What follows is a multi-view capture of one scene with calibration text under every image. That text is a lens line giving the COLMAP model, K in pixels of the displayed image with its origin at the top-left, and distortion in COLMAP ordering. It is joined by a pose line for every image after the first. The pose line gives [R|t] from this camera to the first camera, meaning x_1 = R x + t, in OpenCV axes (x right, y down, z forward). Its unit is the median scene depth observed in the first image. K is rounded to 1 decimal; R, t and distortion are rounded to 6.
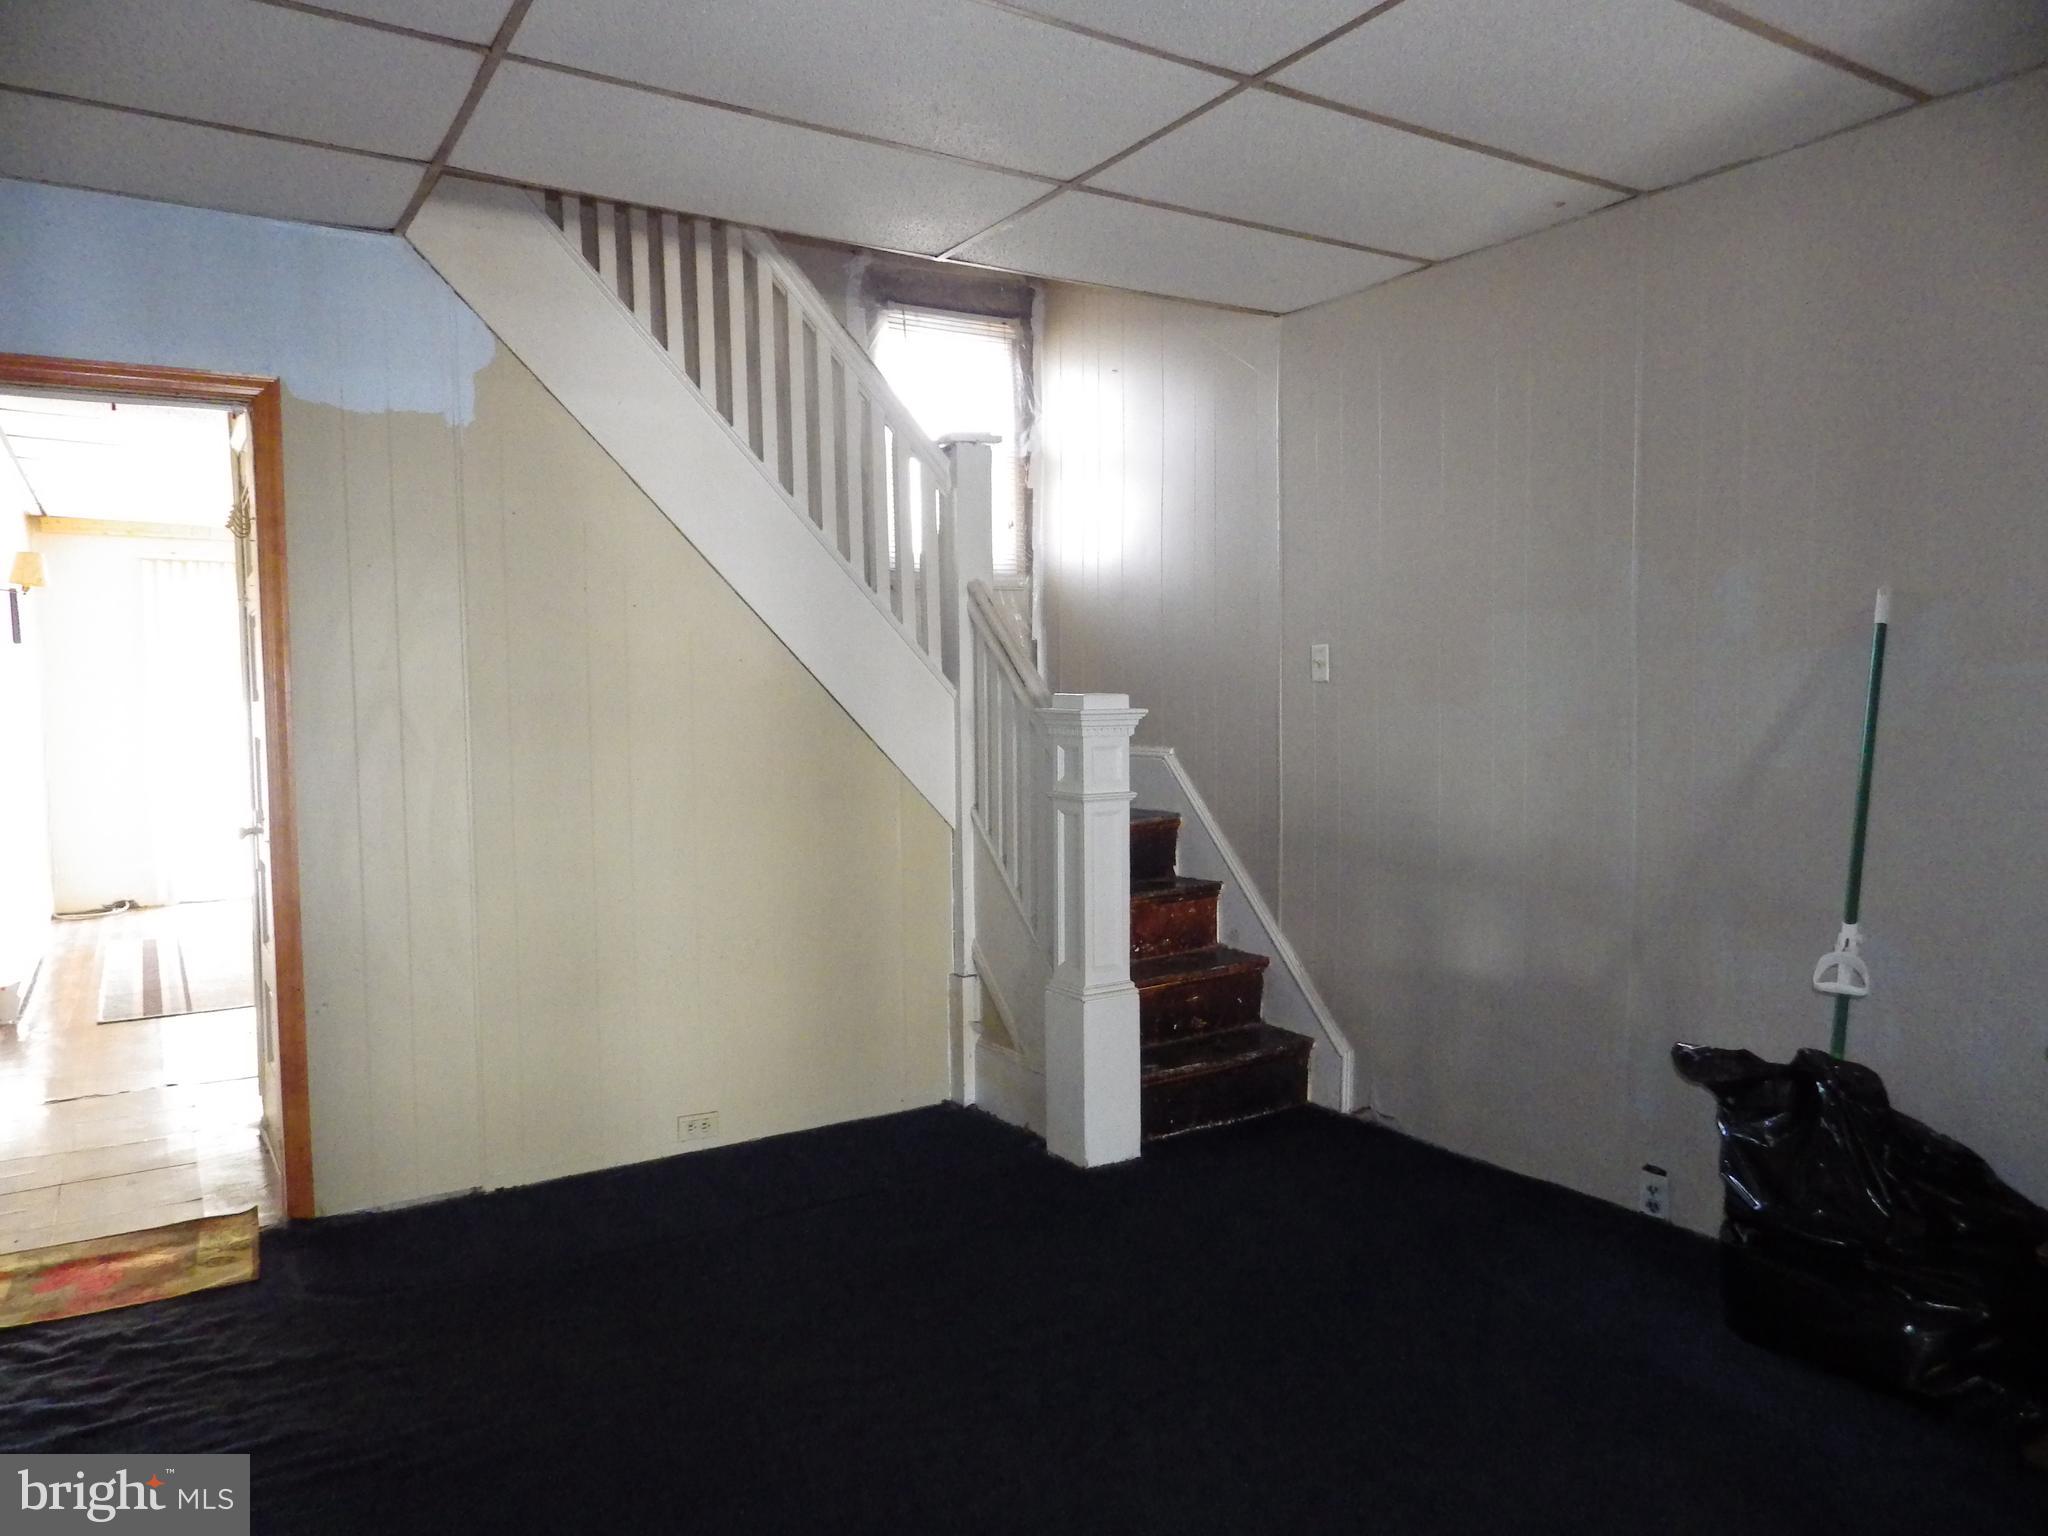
lens RADIAL K [[1383.8, 0, 1024.0], [0, 1383.8, 768.0], [0, 0, 1]] dist [0.018420, 0.000108]
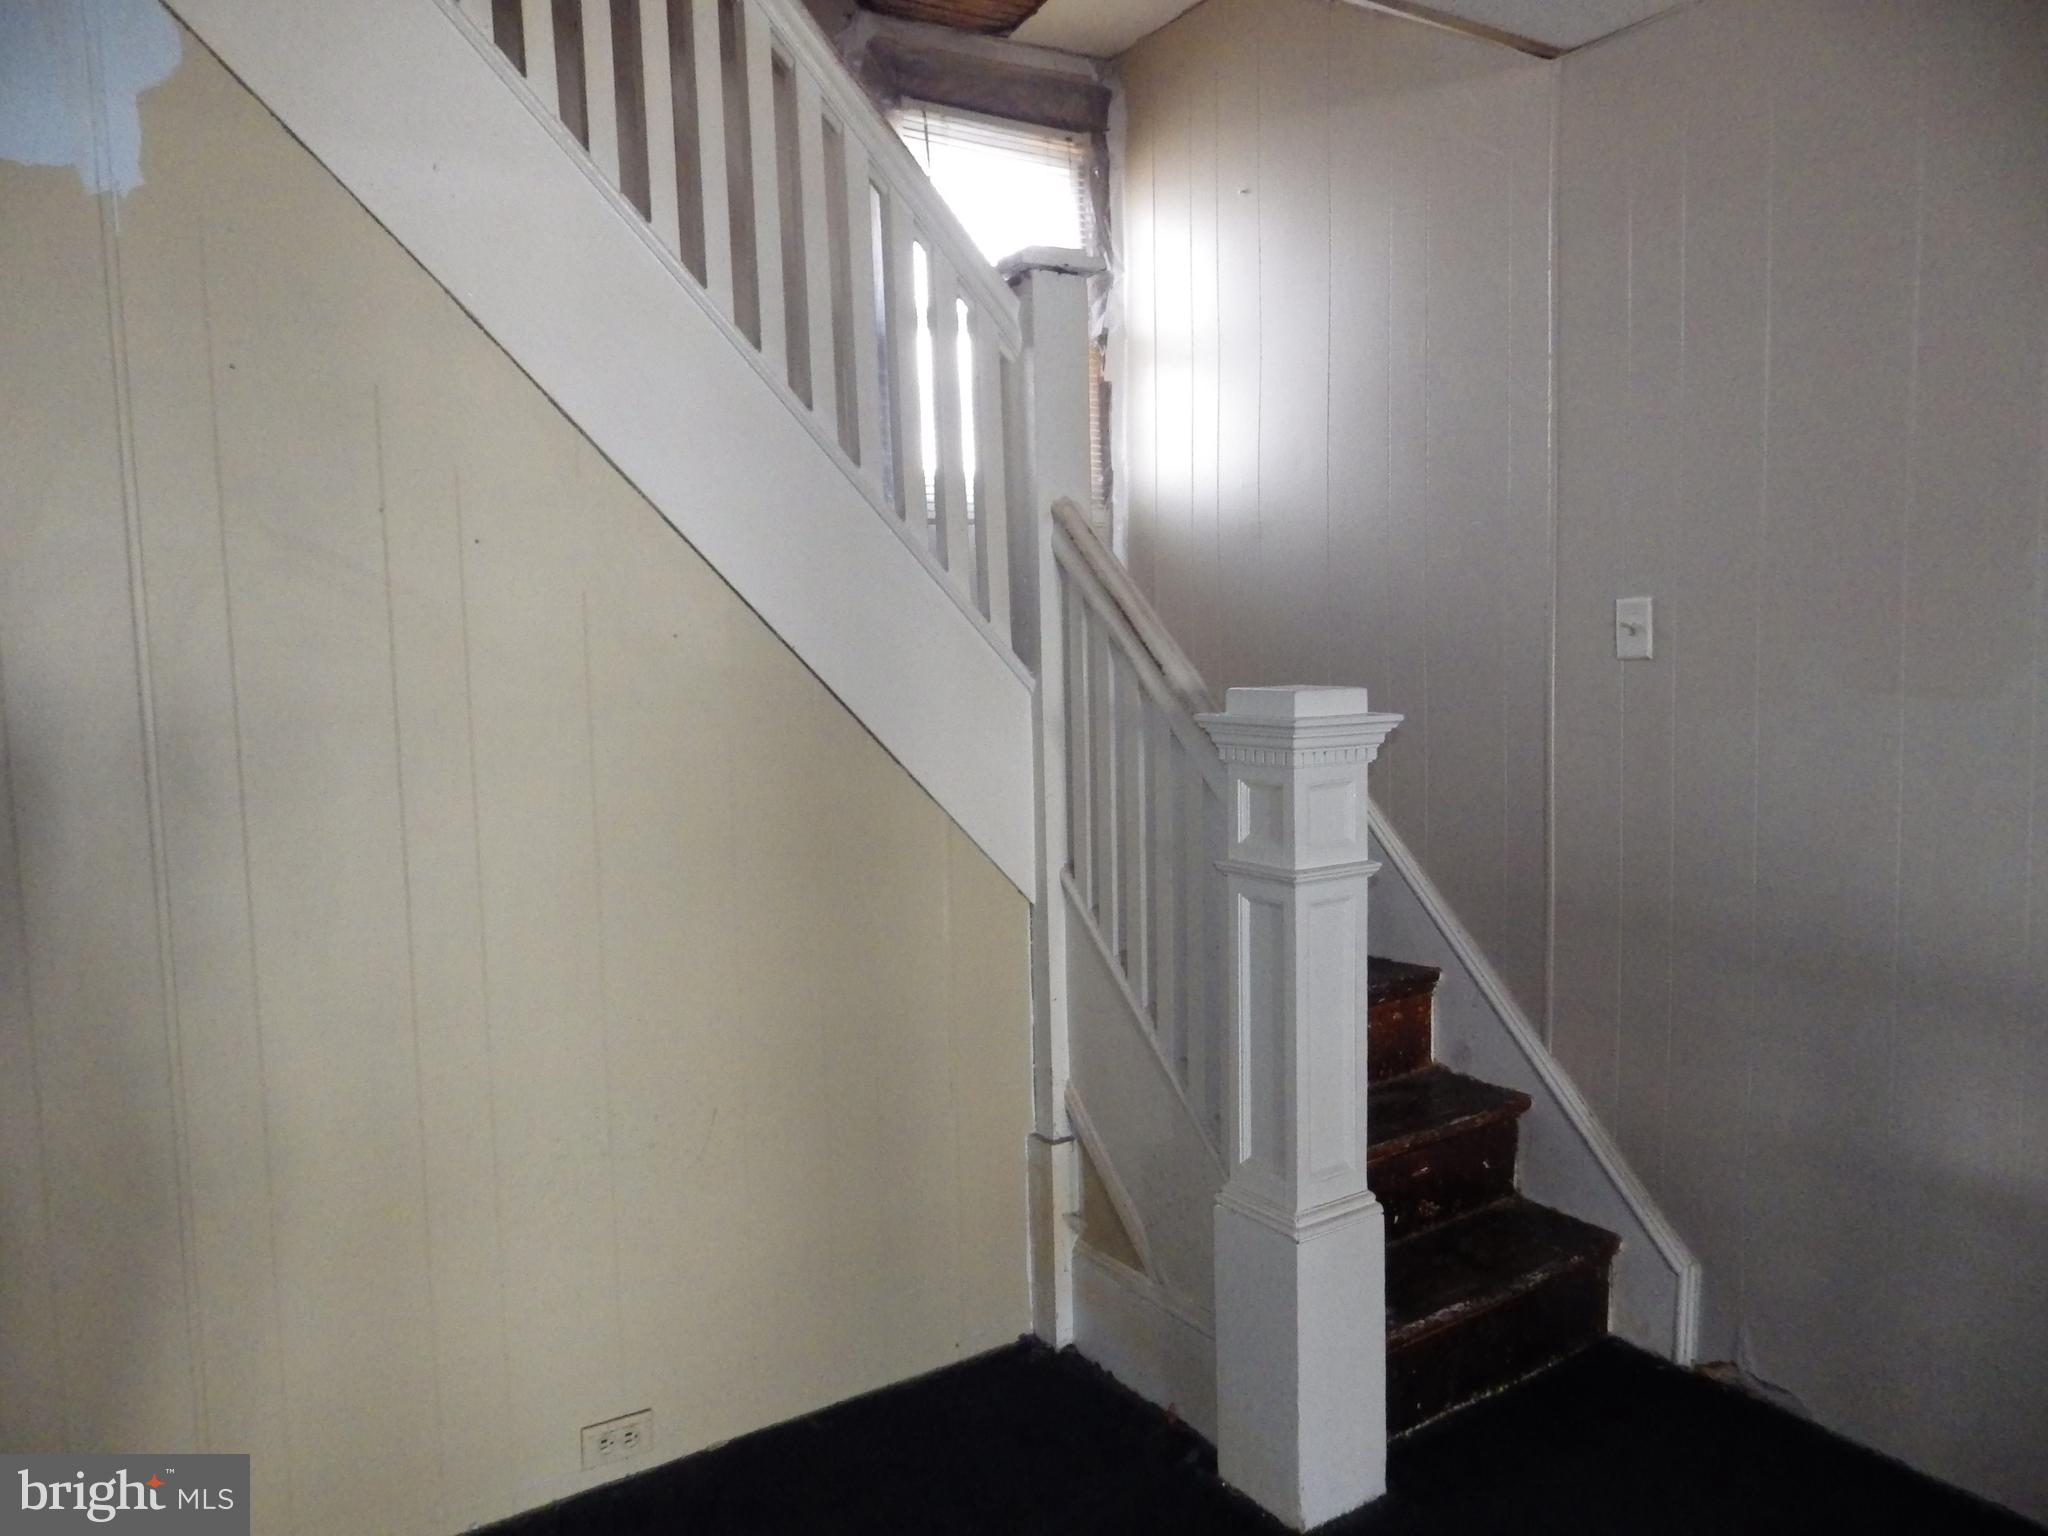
lens RADIAL K [[1294.0, 0, 1024.0], [0, 1294.0, 768.0], [0, 0, 1]] dist [0.034120, 0.000385]
pose [[0.999734, -0.012837, 0.019184, -0.065908], [0.012261, 0.999479, 0.029845, -0.034349], [-0.019557, -0.029602, 0.999370, 0.427629]]
